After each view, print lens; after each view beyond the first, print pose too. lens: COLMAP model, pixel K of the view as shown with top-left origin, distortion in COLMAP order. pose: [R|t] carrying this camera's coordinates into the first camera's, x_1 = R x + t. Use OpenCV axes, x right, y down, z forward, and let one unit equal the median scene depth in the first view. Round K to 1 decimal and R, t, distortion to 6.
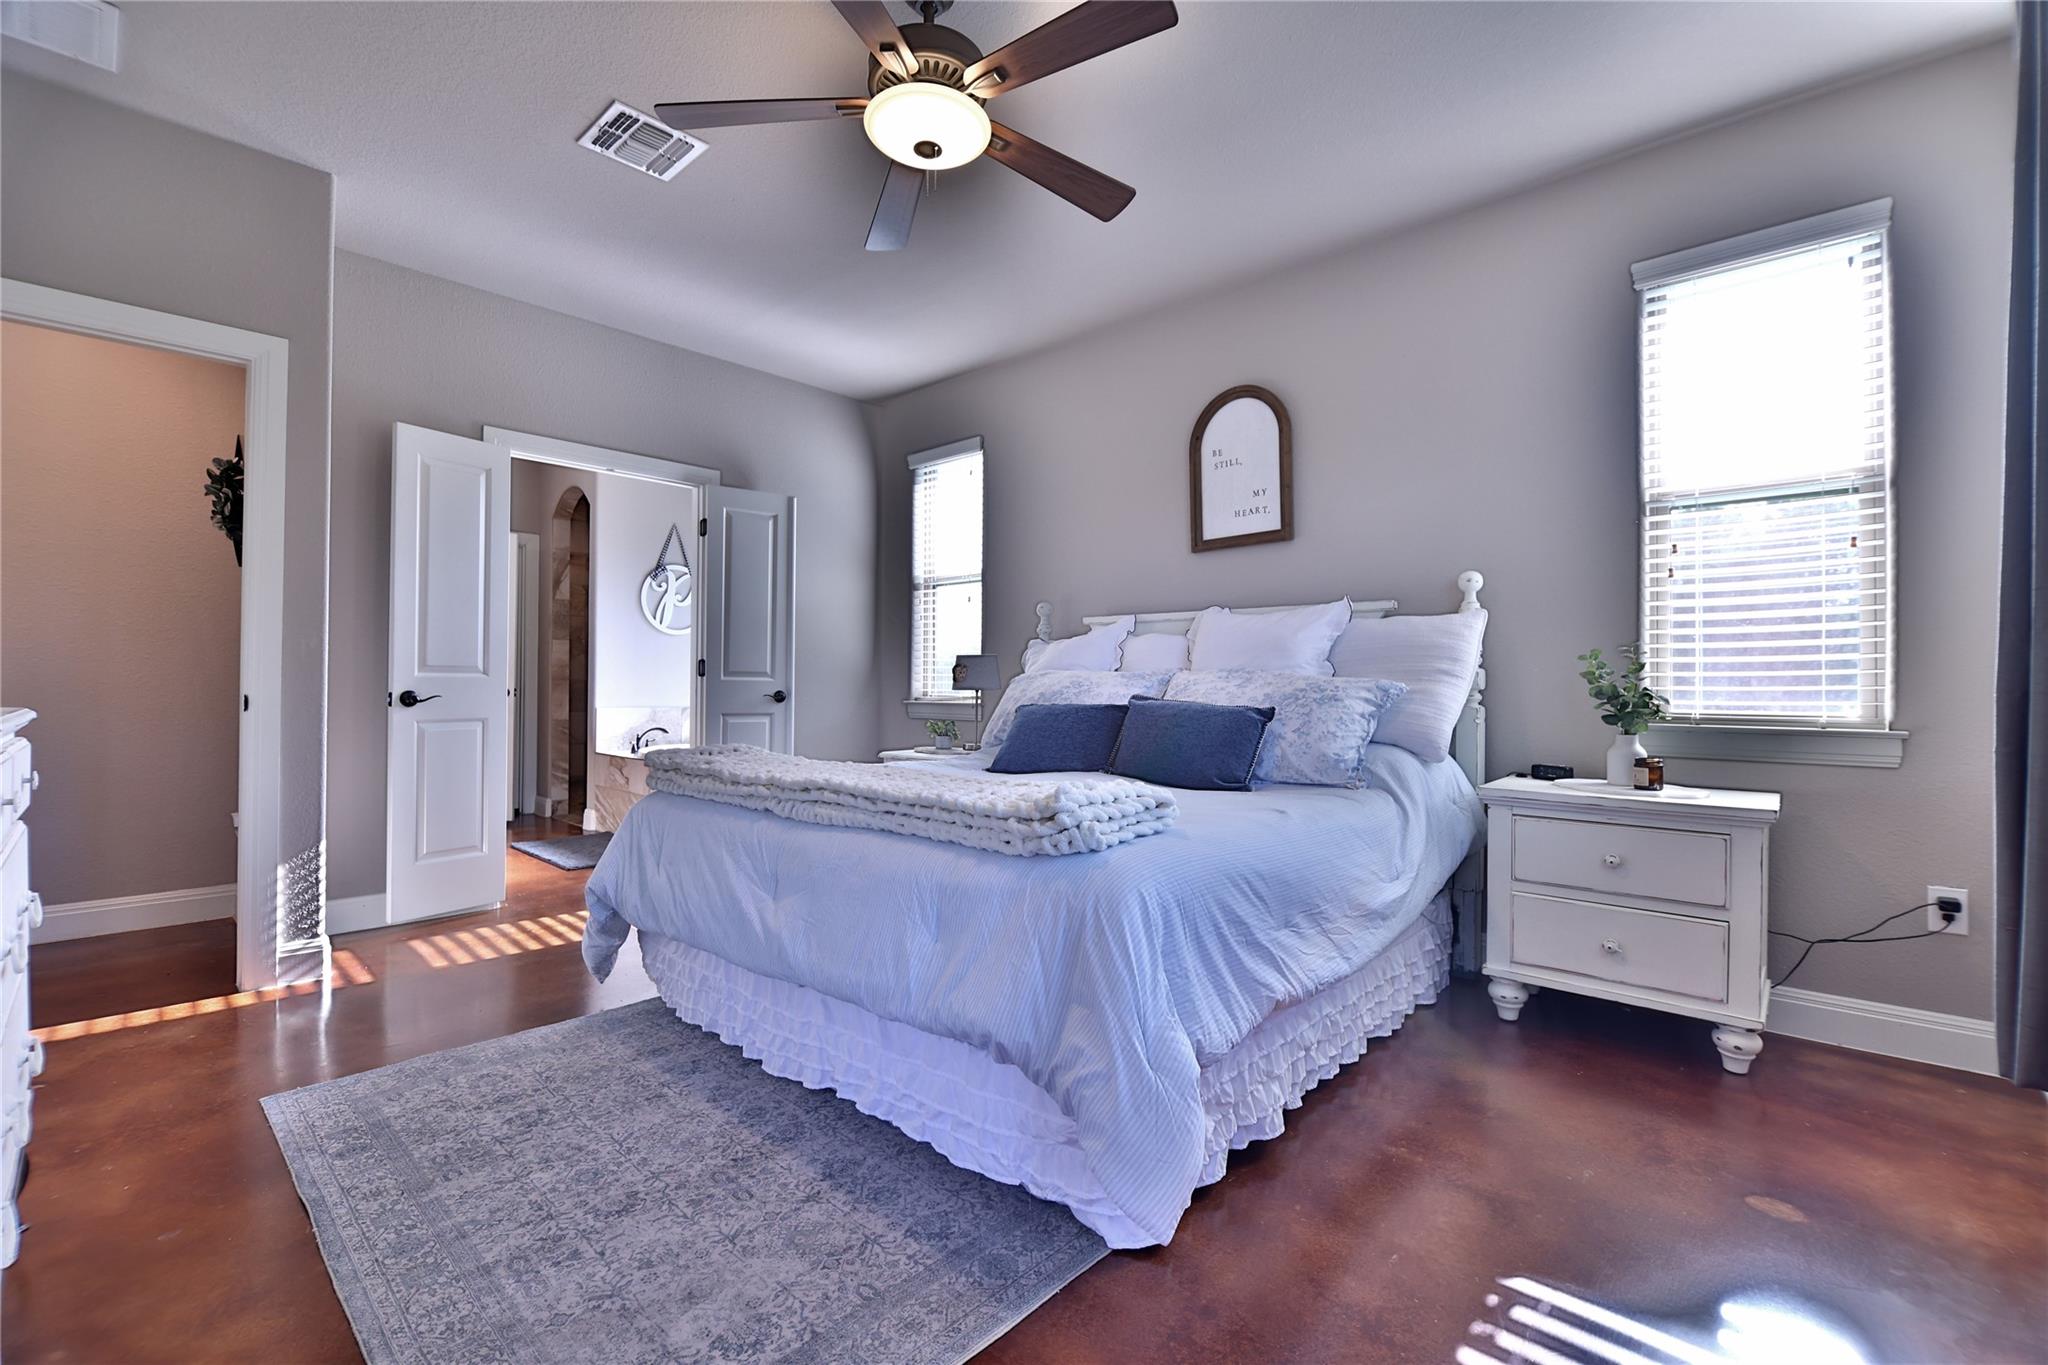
lens RADIAL K [[870.3, 0, 1036.5], [0, 870.3, 677.3], [0, 0, 1]] dist [-0.006738, -0.006165]
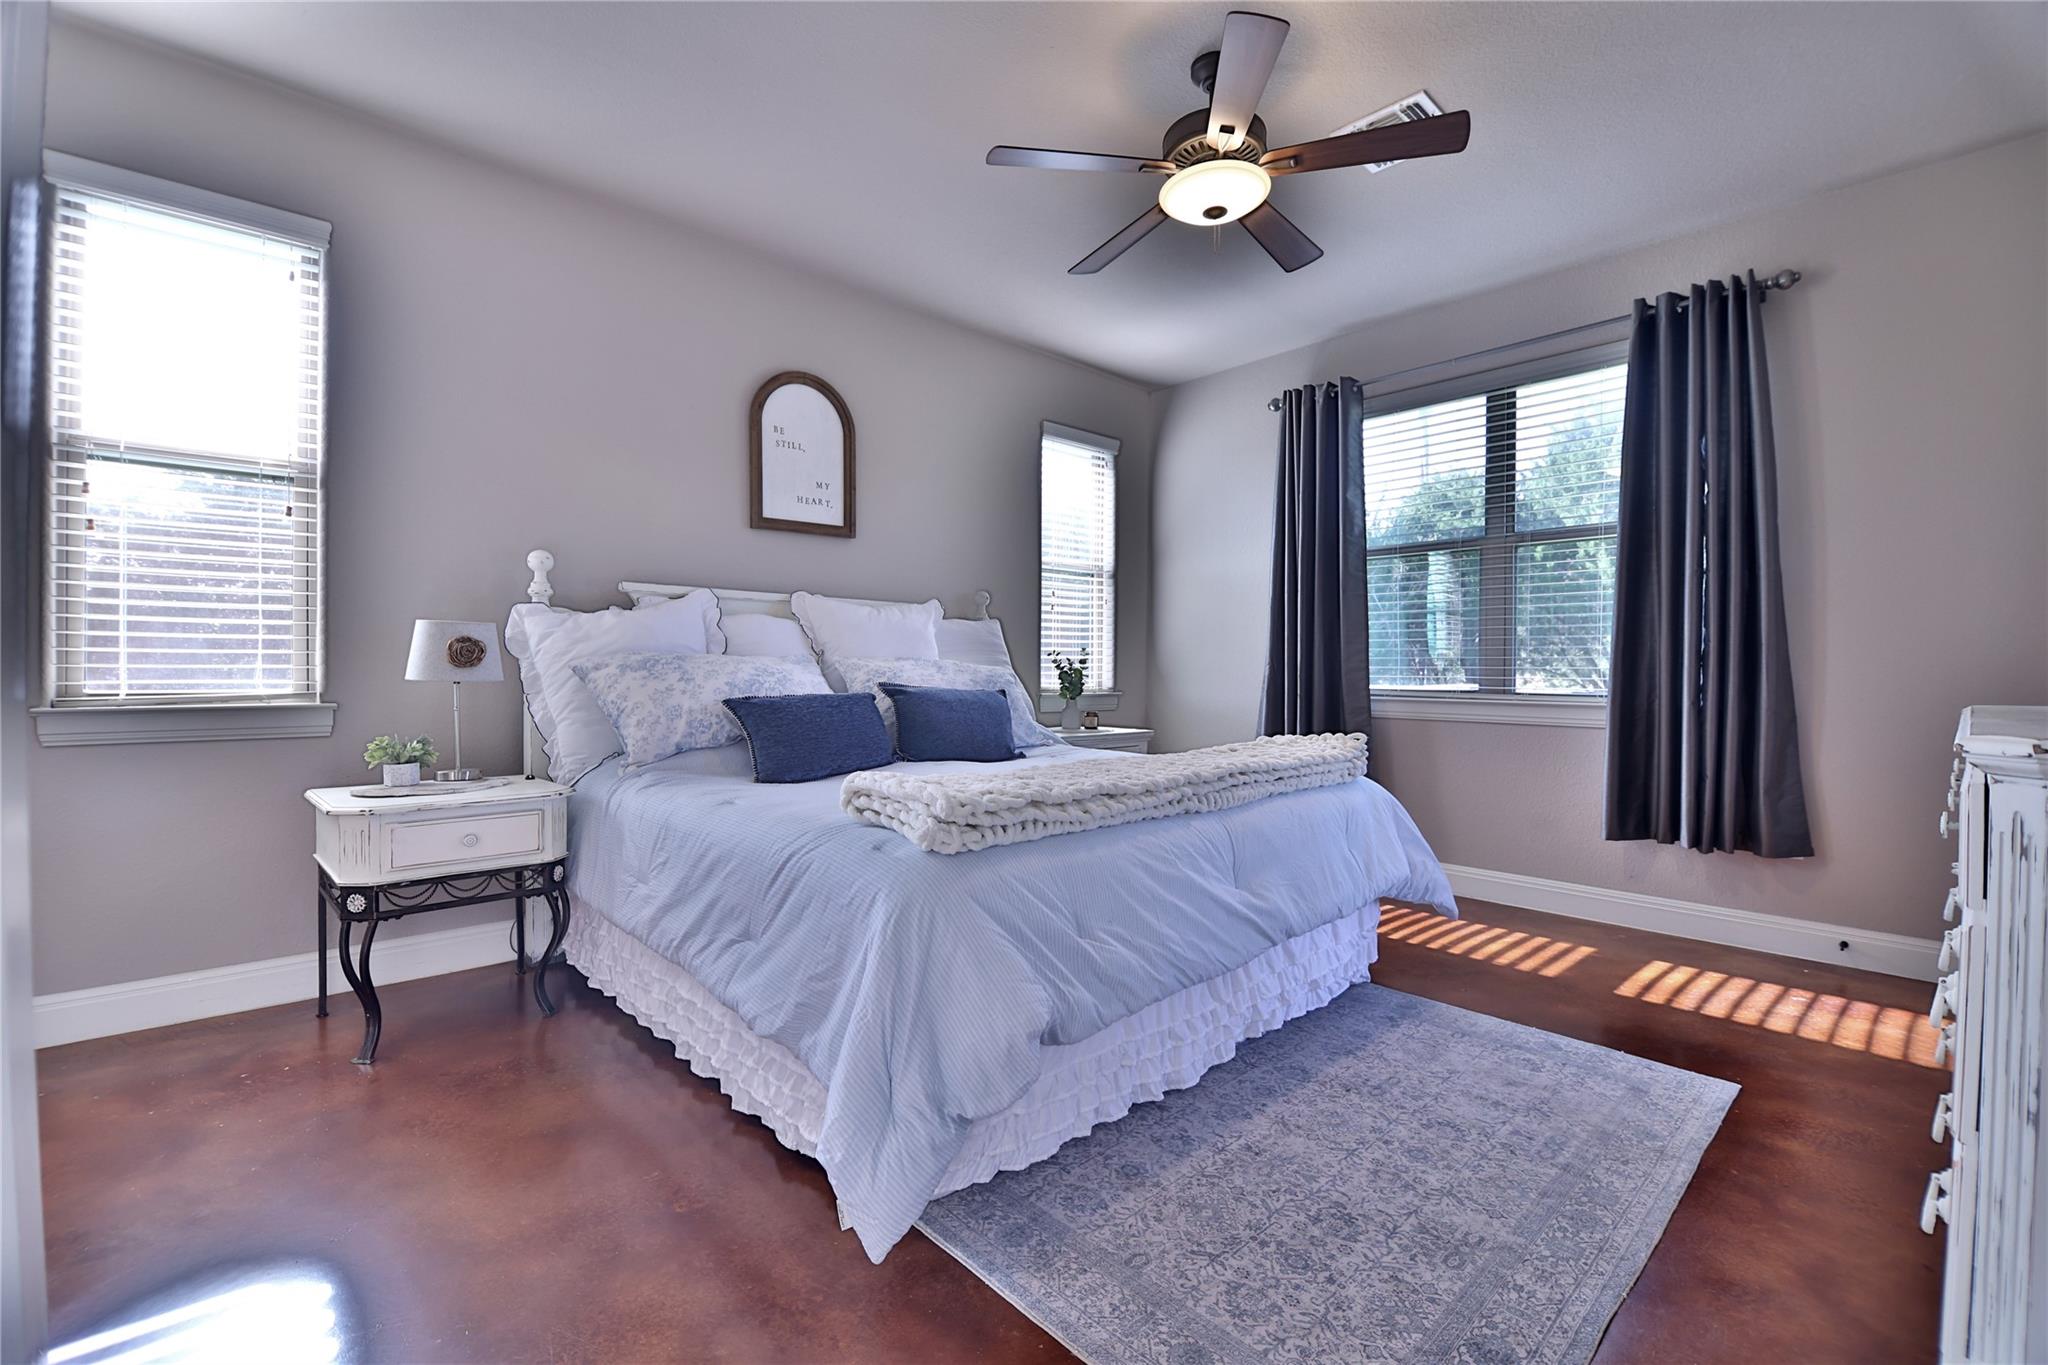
lens RADIAL K [[870.3, 0, 1038.9], [0, 870.3, 682.9], [0, 0, 1]] dist [-0.006738, -0.006165]
pose [[0.081687, -0.016270, 0.996525, -1.085806], [-0.009902, 0.999804, 0.017135, 0.002084], [-0.996609, -0.011268, 0.081510, 0.945718]]
